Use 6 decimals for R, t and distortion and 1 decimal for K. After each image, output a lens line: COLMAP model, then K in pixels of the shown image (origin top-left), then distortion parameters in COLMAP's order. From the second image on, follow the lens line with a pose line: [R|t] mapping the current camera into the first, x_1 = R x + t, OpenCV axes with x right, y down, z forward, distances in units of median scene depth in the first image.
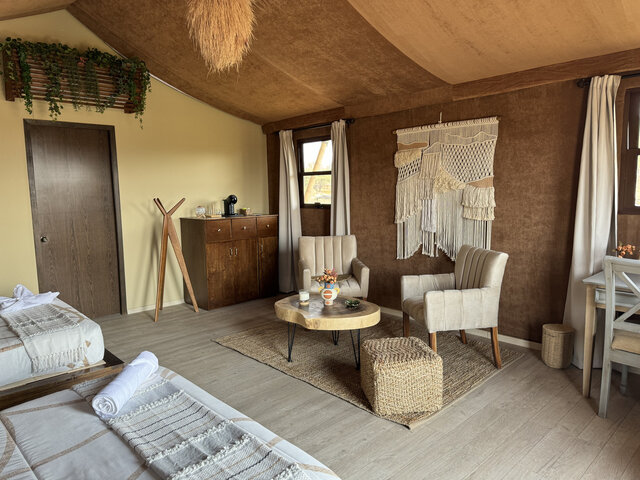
lens RADIAL K [[454.5, 0, 320.2], [0, 454.5, 238.8], [0, 0, 1]] dist [0.050680, -0.010213]
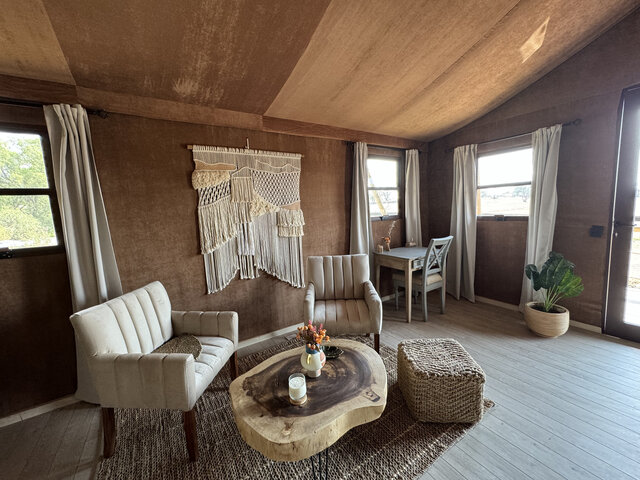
lens RADIAL K [[258.8, 0, 318.9], [0, 258.8, 240.1], [0, 0, 1]] dist [-0.000651, -0.000141]
pose [[0.207710, -0.107631, 0.972251, -0.285907], [0.148688, 0.985853, 0.077372, -0.070227], [-0.966824, 0.128491, 0.220774, 0.729868]]
